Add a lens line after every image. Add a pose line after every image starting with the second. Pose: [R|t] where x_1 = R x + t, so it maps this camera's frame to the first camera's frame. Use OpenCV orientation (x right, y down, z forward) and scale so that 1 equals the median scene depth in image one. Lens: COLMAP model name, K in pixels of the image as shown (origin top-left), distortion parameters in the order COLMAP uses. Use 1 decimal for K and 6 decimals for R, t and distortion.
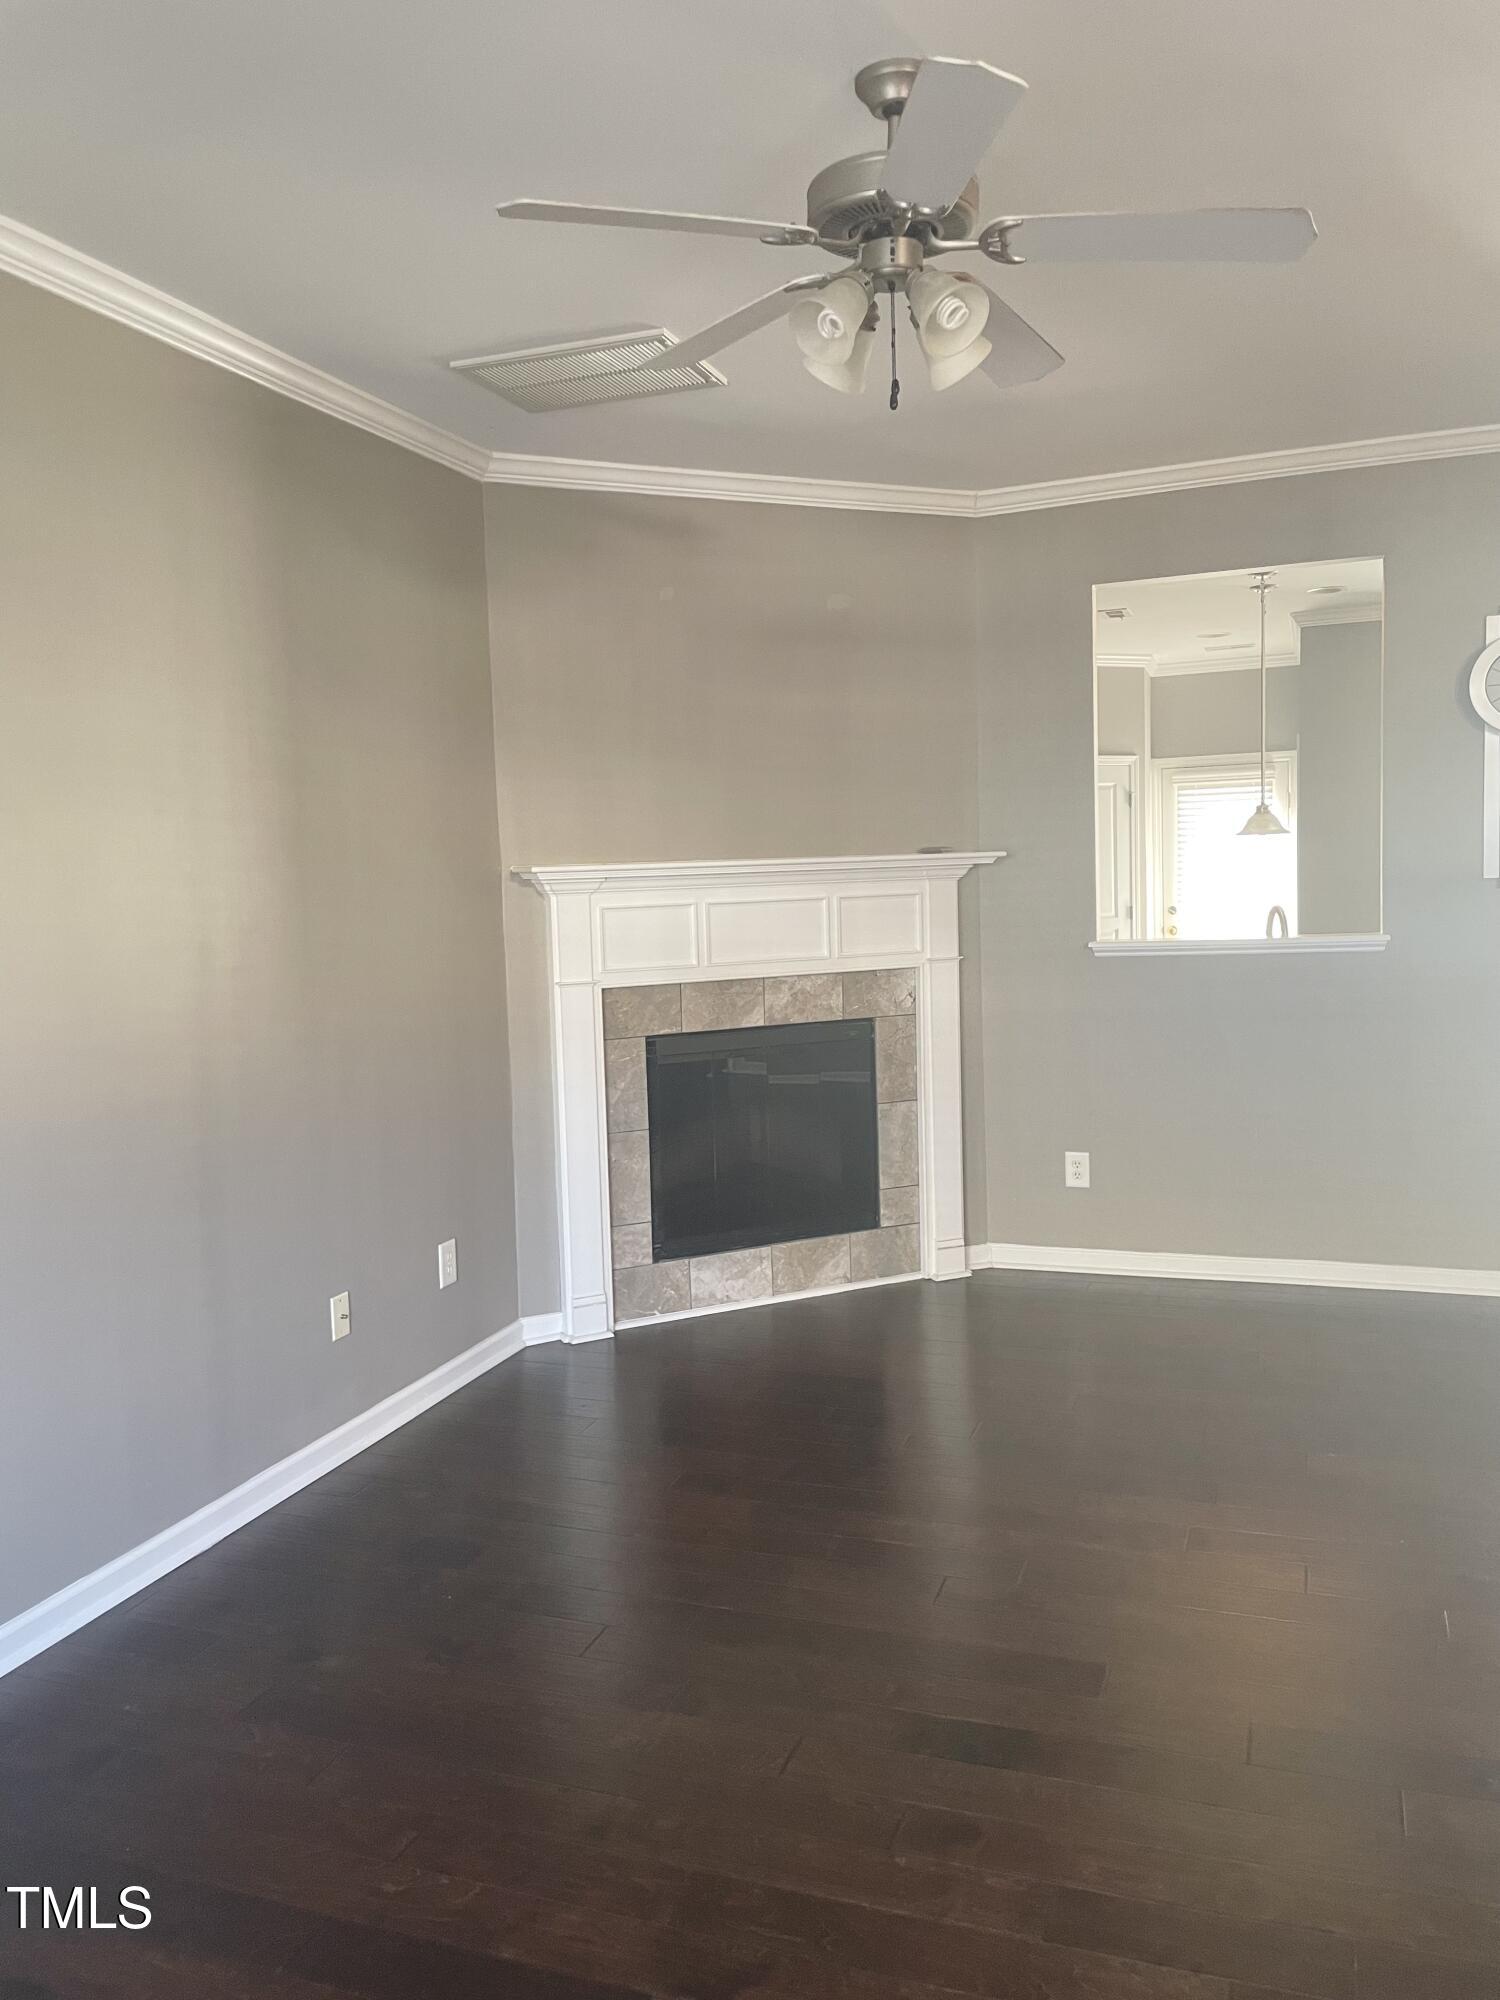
lens RADIAL K [[1506.9, 0, 734.7], [0, 1506.9, 991.8], [0, 0, 1]] dist [0.074414, -0.080135]
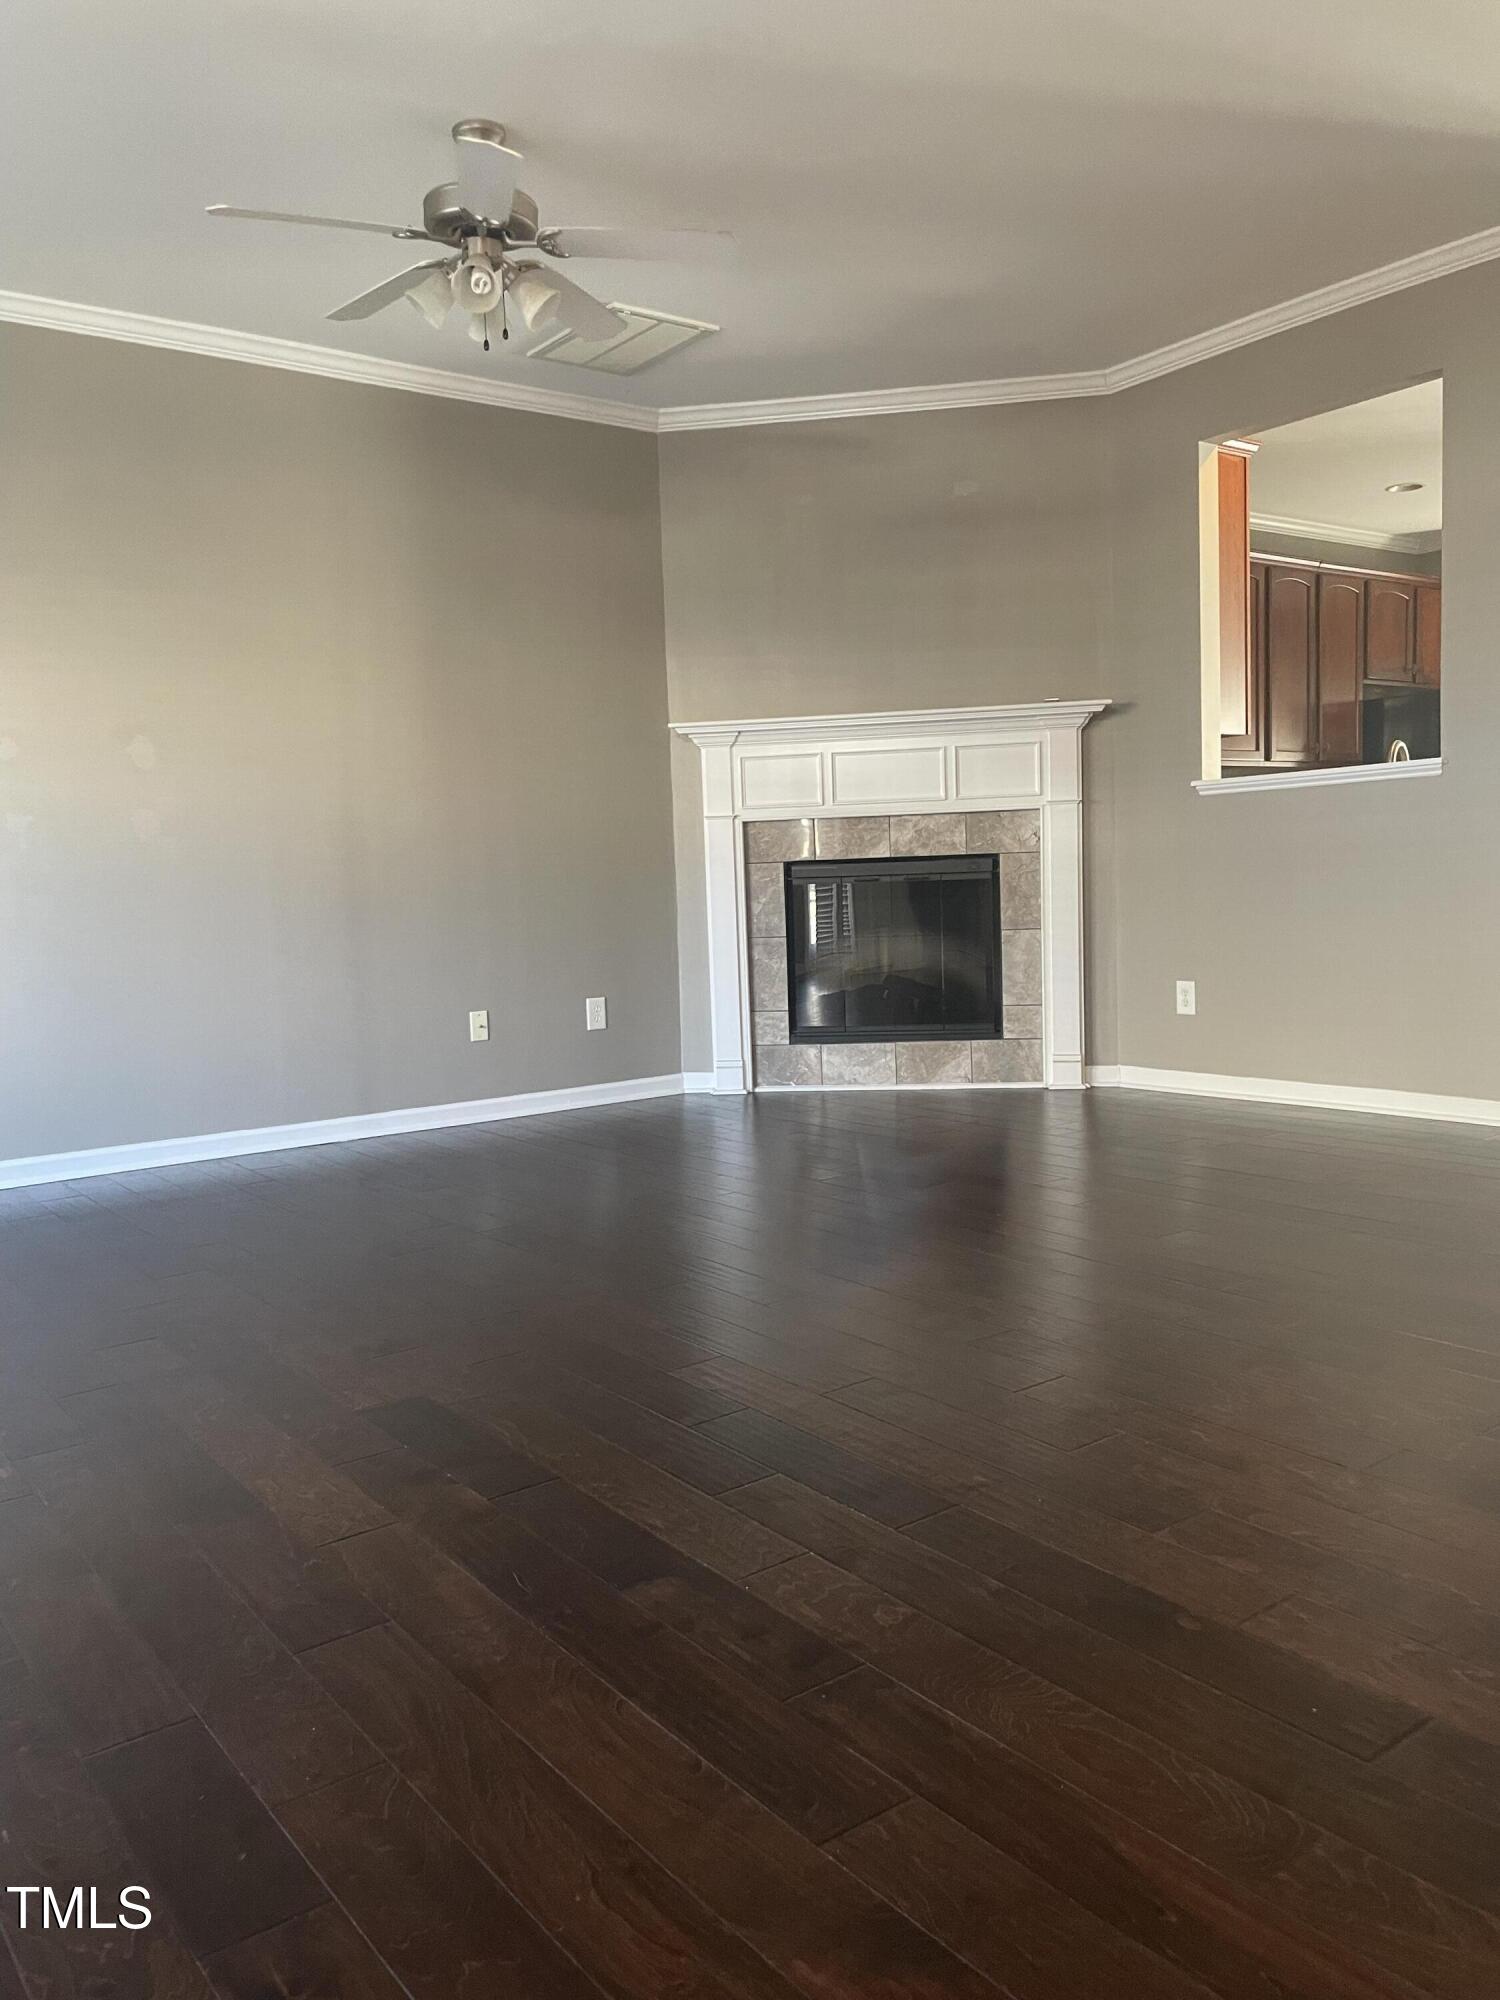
lens RADIAL K [[1506.9, 0, 734.8], [0, 1506.9, 1012.5], [0, 0, 1]] dist [0.074414, -0.080135]
pose [[0.835206, 0.053466, -0.547332, 0.580106], [-0.035323, 0.998423, 0.043629, 0.098006], [0.548802, -0.017106, 0.835777, -0.072134]]
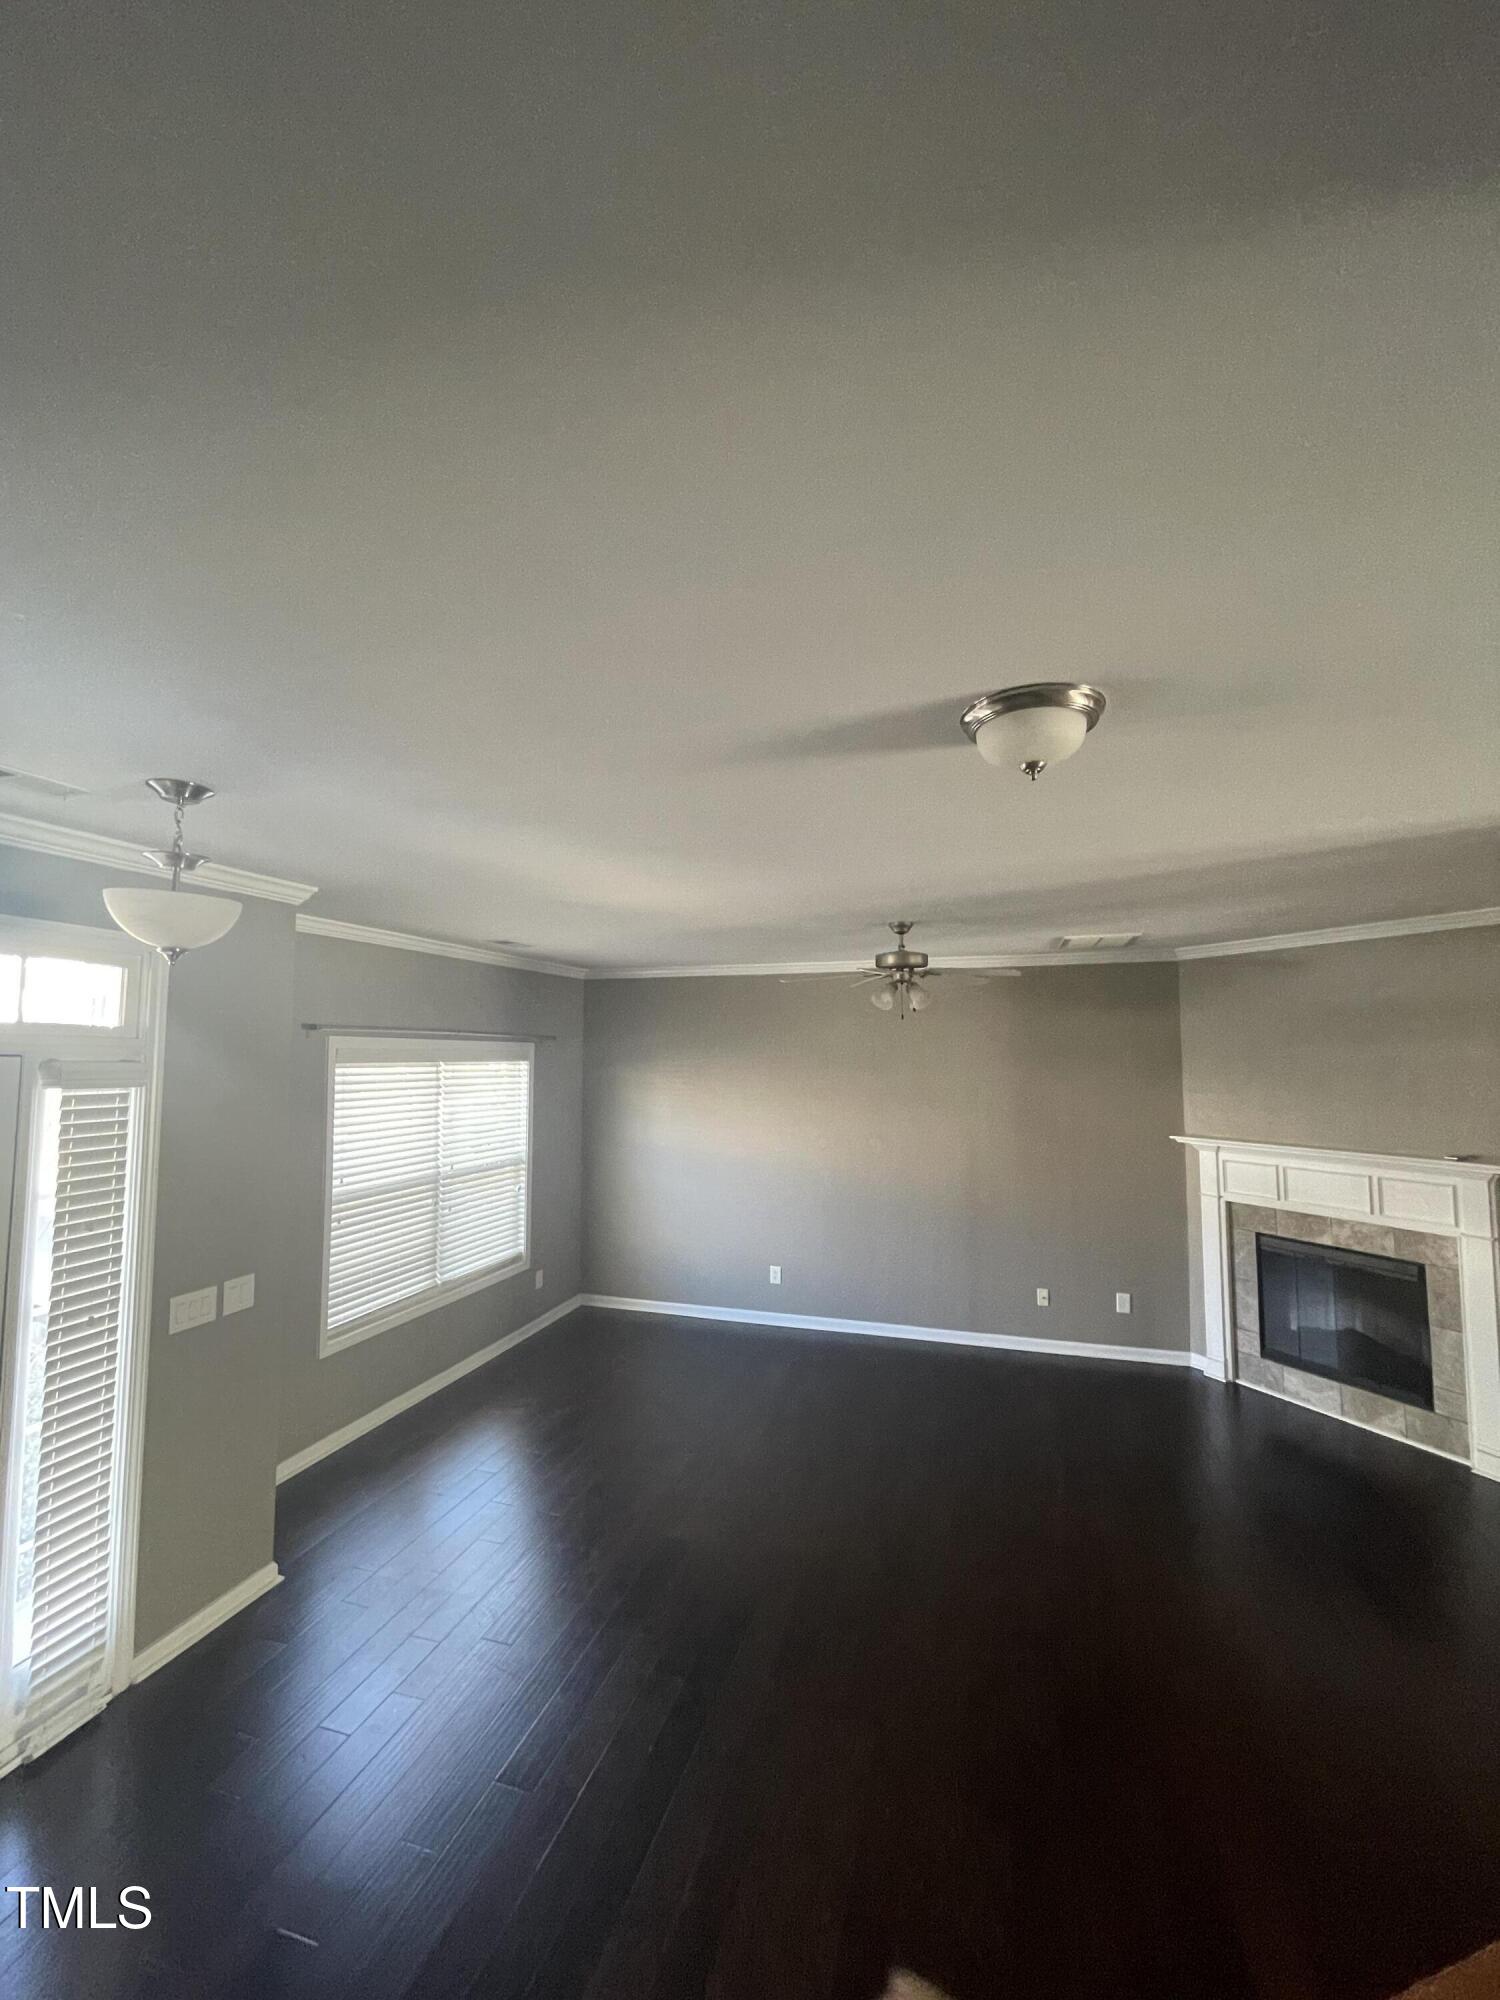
lens RADIAL K [[805.7, 0, 762.4], [0, 805.7, 1006.3], [0, 0, 1]] dist [-0.002941, 0.000787]
pose [[0.053267, -0.028884, -0.998163, 0.886251], [-0.077411, 0.996454, -0.032966, -0.164673], [0.995575, 0.079024, 0.050842, 0.302716]]
